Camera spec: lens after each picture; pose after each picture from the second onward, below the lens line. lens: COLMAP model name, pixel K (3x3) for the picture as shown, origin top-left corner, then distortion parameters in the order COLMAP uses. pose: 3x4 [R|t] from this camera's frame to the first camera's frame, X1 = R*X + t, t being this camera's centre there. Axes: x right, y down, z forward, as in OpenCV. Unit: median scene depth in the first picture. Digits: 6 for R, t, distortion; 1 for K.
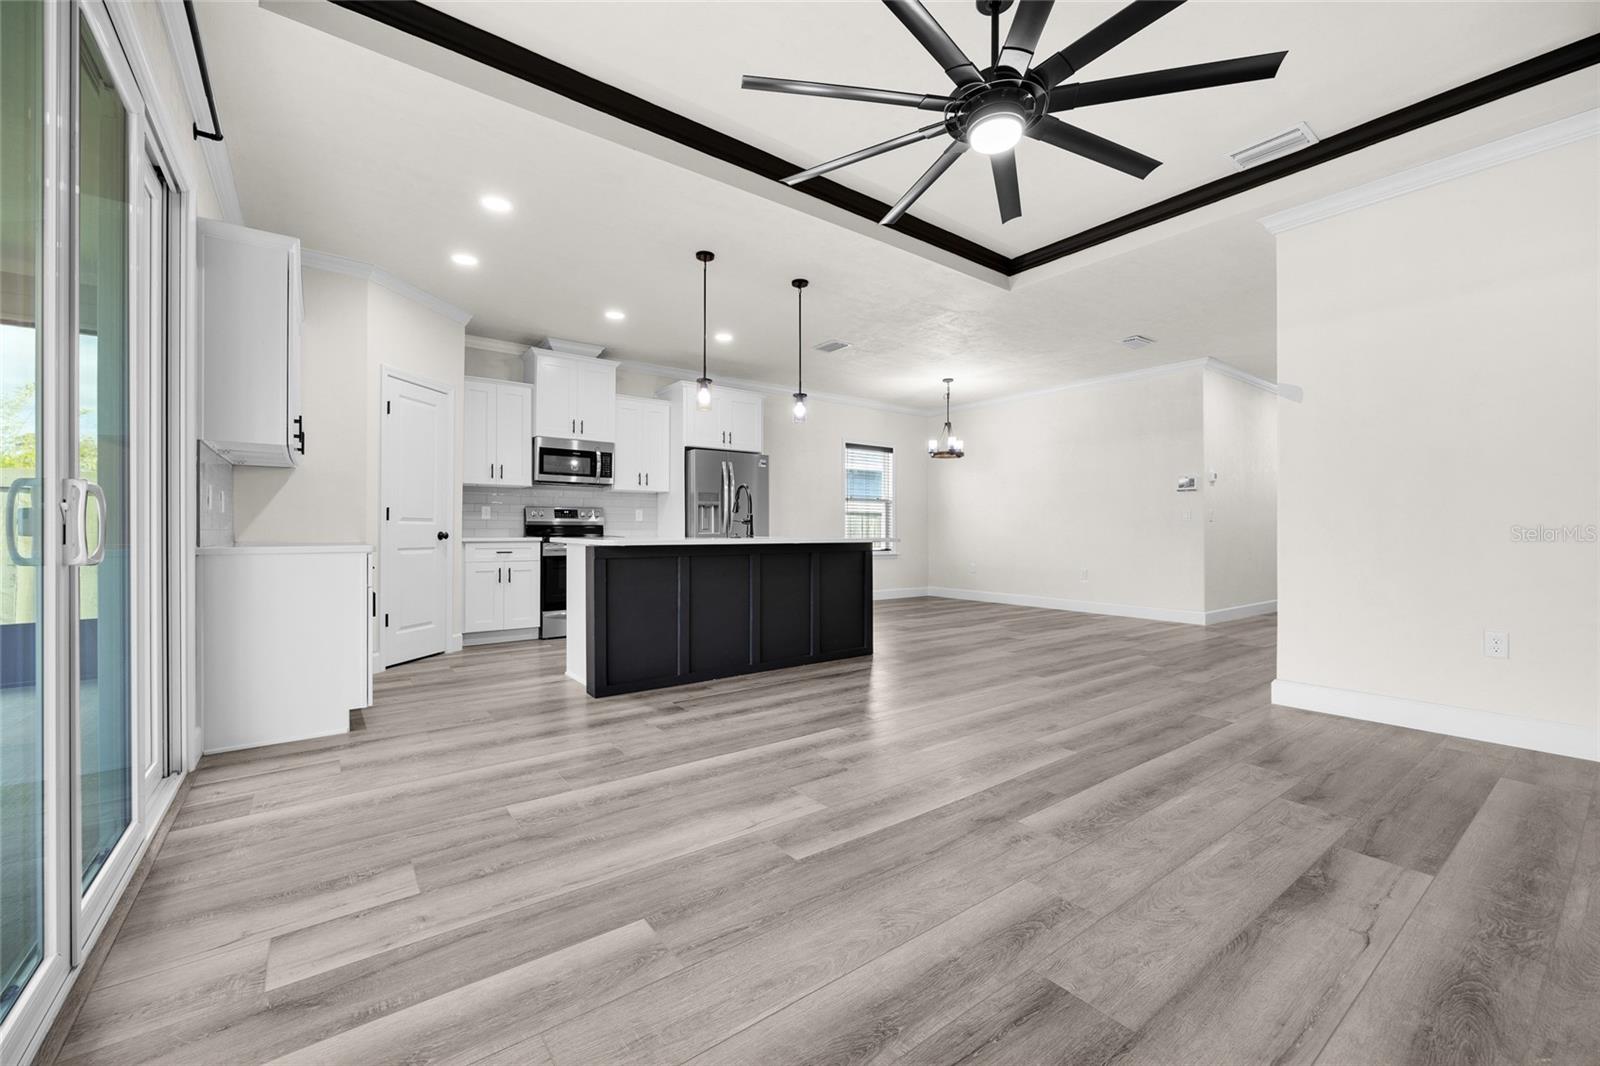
lens RADIAL K [[645.2, 0, 795.5], [0, 645.2, 521.7], [0, 0, 1]] dist [-0.001165, 0.000622]
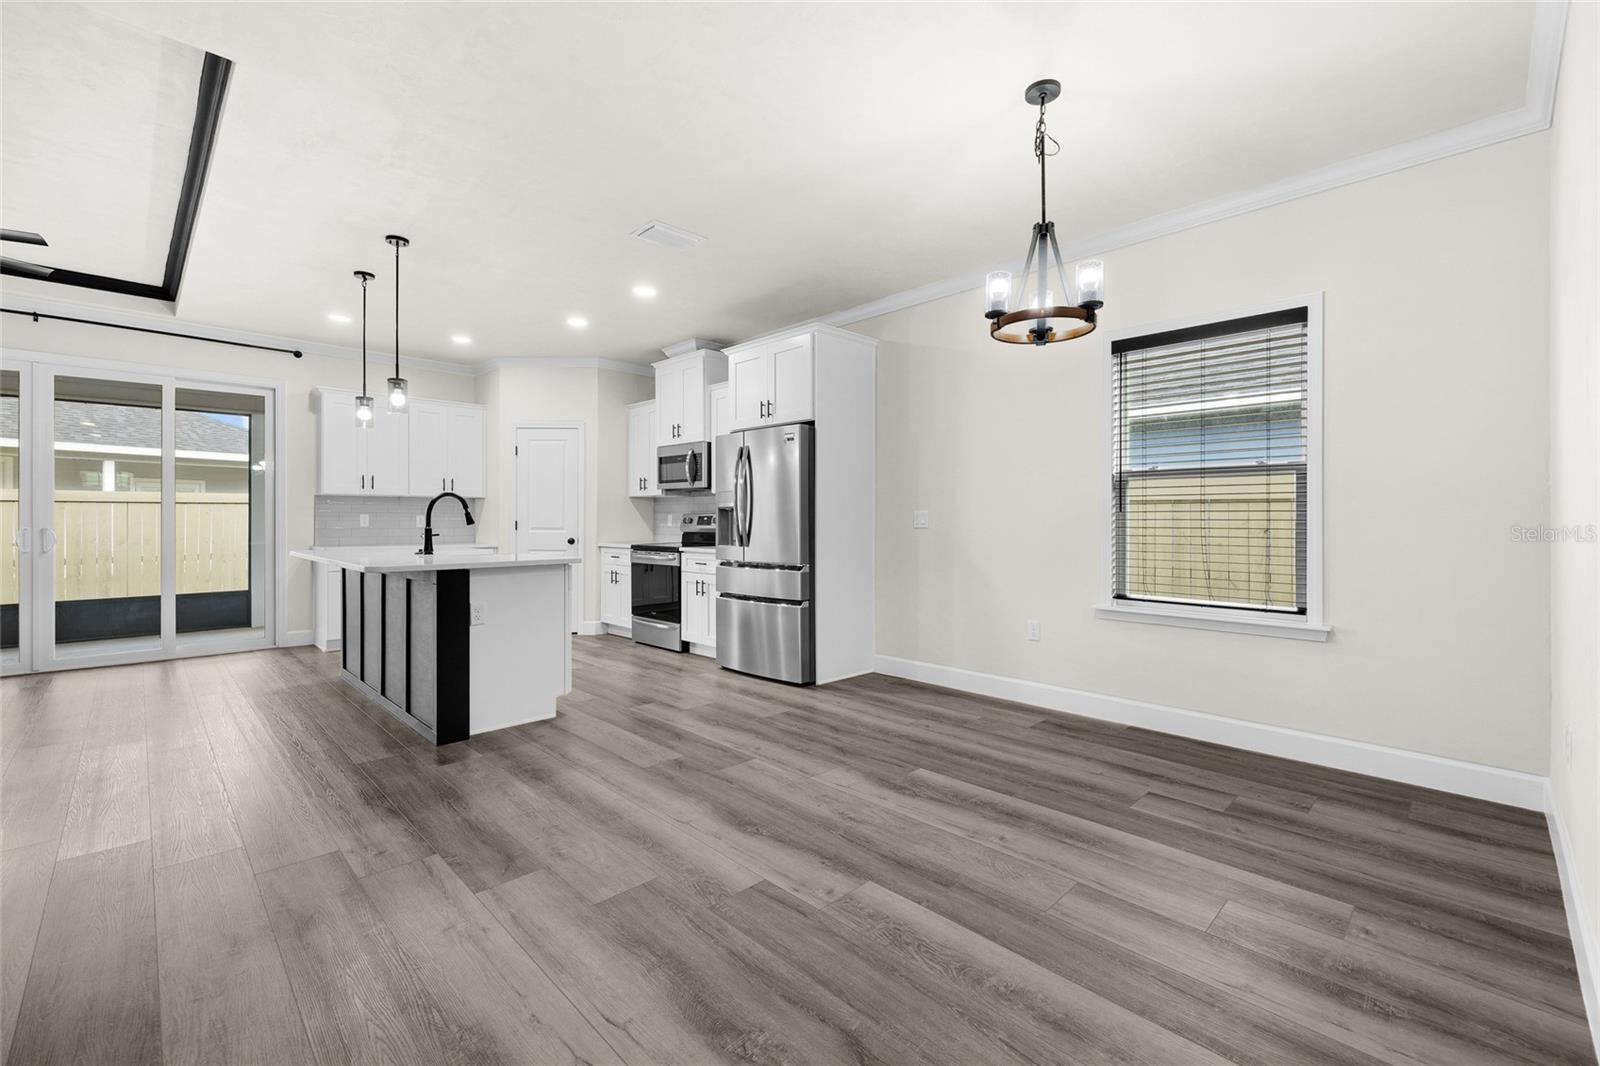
lens RADIAL K [[671.6, 0, 799.3], [0, 671.6, 518.1], [0, 0, 1]] dist [0.005290, -0.000534]
pose [[0.138528, -0.002563, -0.990355, 1.166824], [0.013157, 0.999913, -0.000747, -0.022954], [0.990271, -0.012927, 0.138550, 1.776901]]
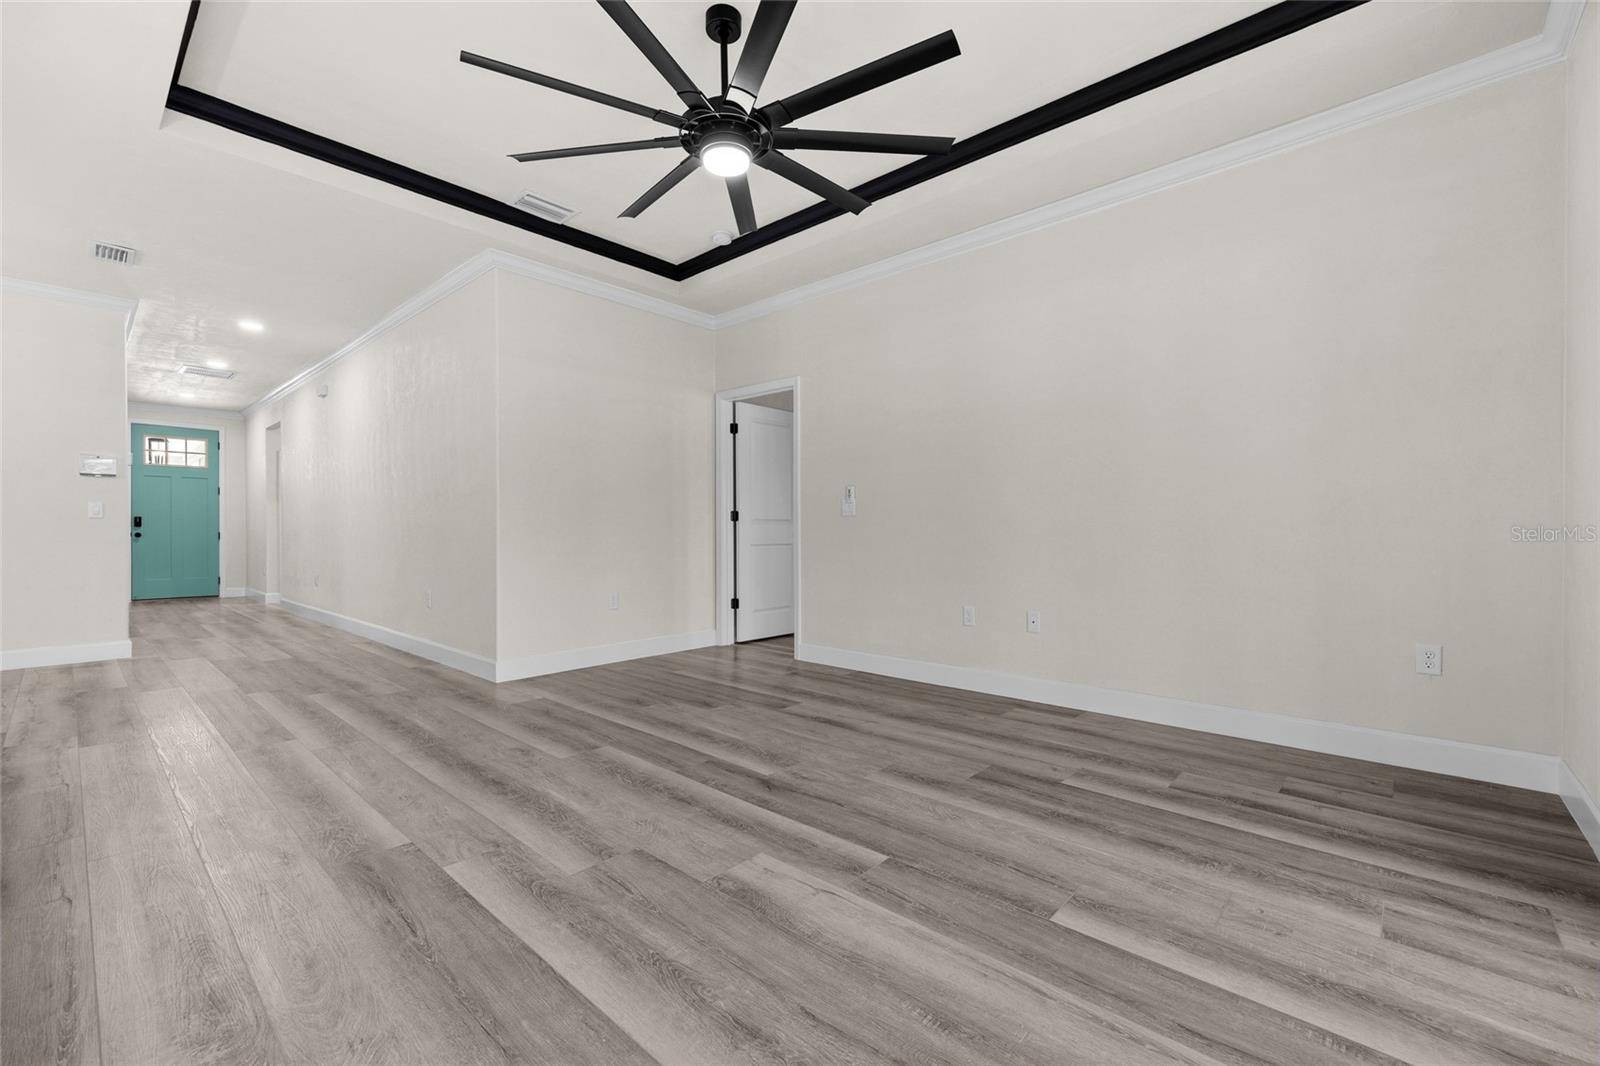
lens RADIAL K [[671.6, 0, 805.1], [0, 671.6, 533.5], [0, 0, 1]] dist [0.005290, -0.000534]
pose [[-0.196924, -0.004236, 0.980410, -0.526389], [-0.010826, 0.999939, 0.002146, 0.010515], [-0.980359, -0.010192, -0.196958, 0.708219]]
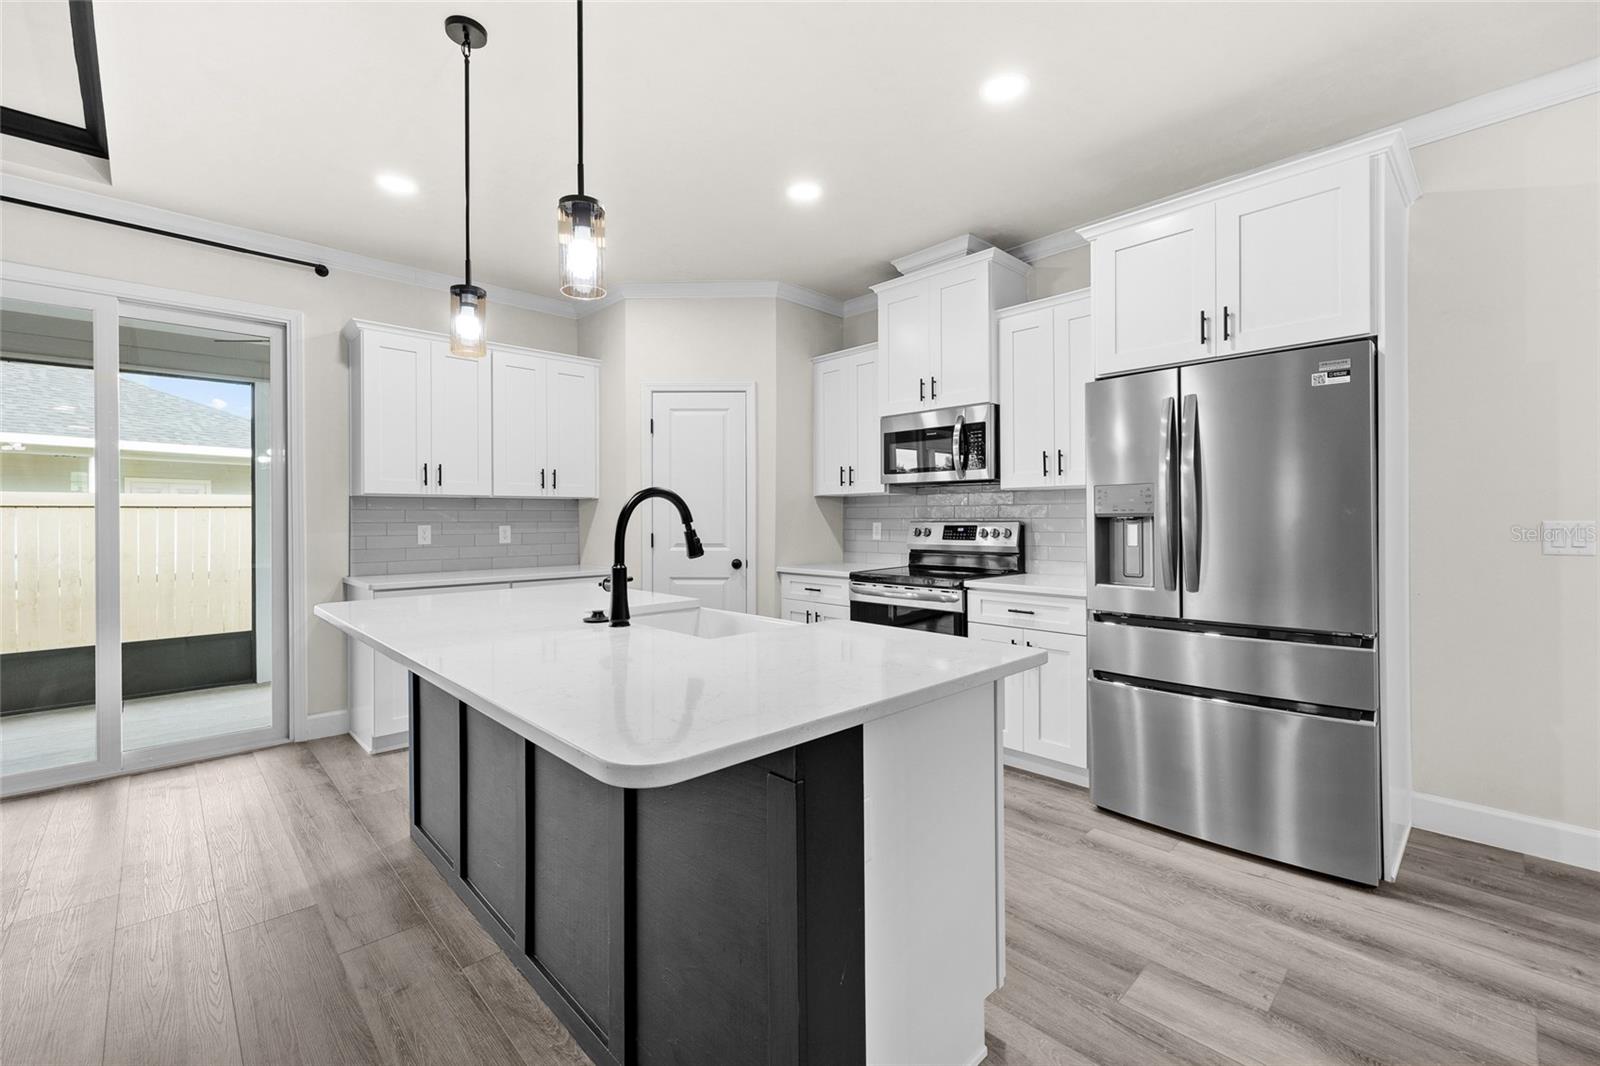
lens RADIAL K [[671.6, 0, 800.4], [0, 671.6, 519.1], [0, 0, 1]] dist [0.005290, -0.000534]
pose [[0.124007, -0.000476, -0.992281, 0.450971], [0.018074, 0.999835, 0.001779, -0.050959], [0.992117, -0.018155, 0.123995, 1.371768]]
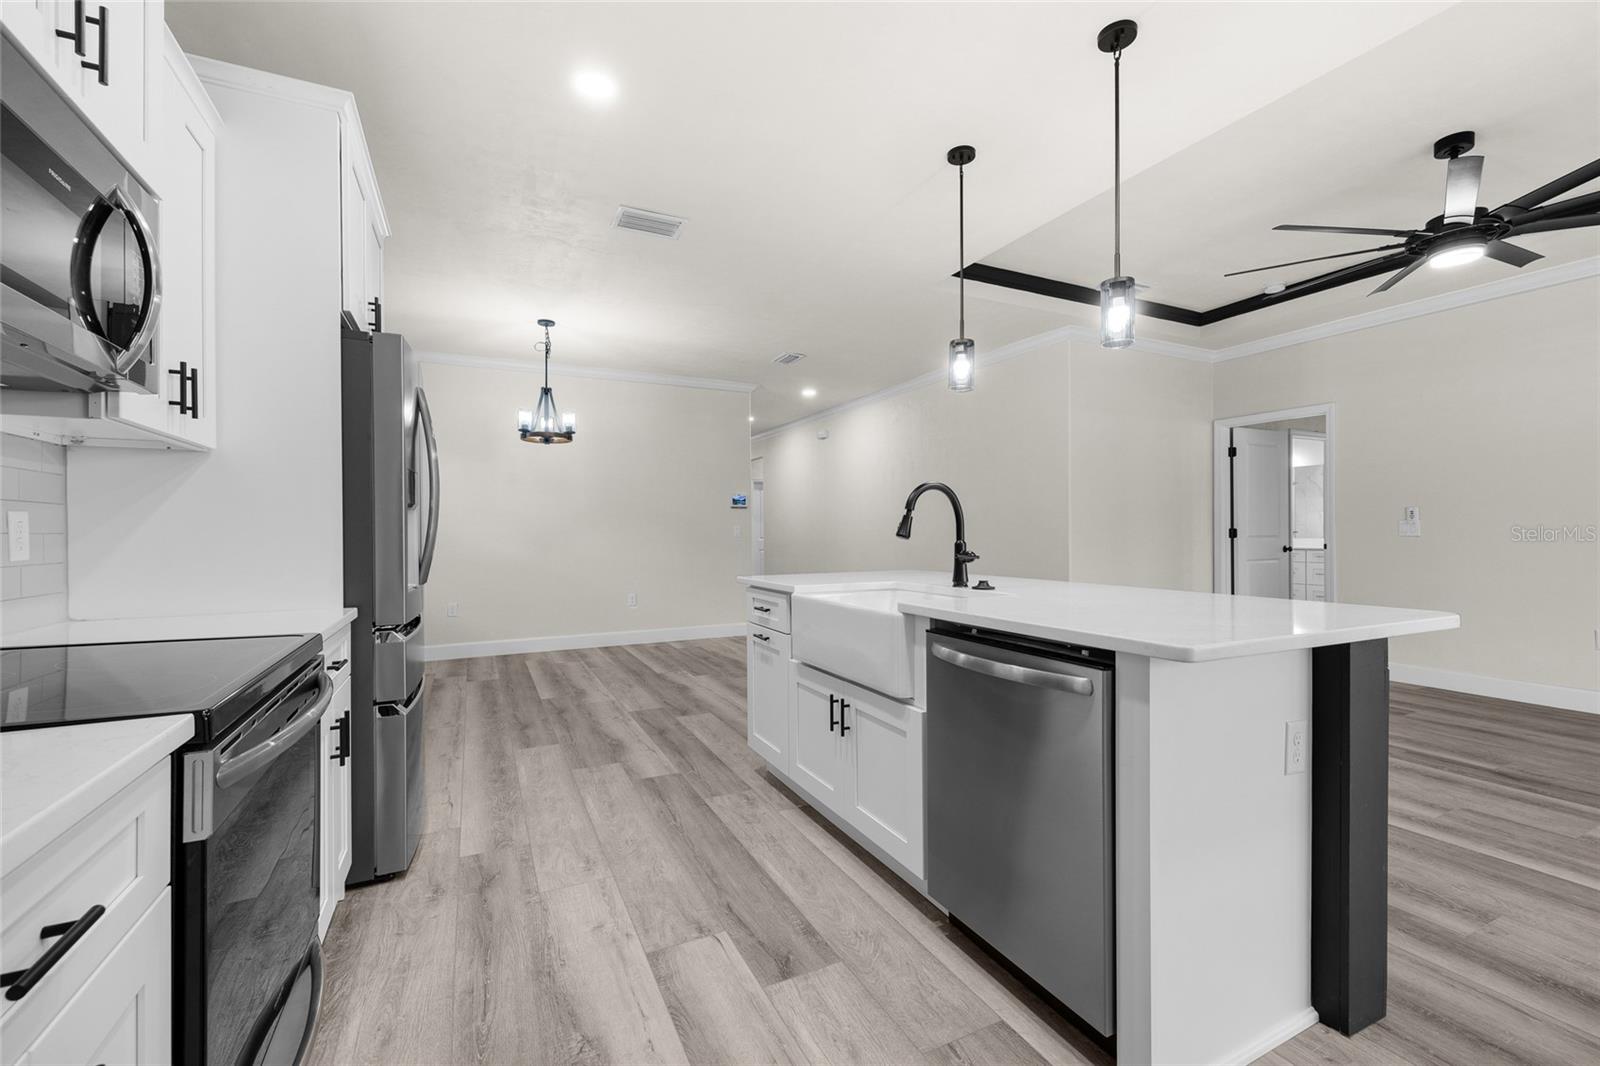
lens RADIAL K [[671.6, 0, 801.6], [0, 671.6, 533.5], [0, 0, 1]] dist [0.005290, -0.000534]
pose [[0.180085, -0.004078, 0.983643, -0.819719], [-0.006367, 0.999966, 0.005311, -0.027134], [-0.983631, -0.007220, 0.180053, 1.332065]]
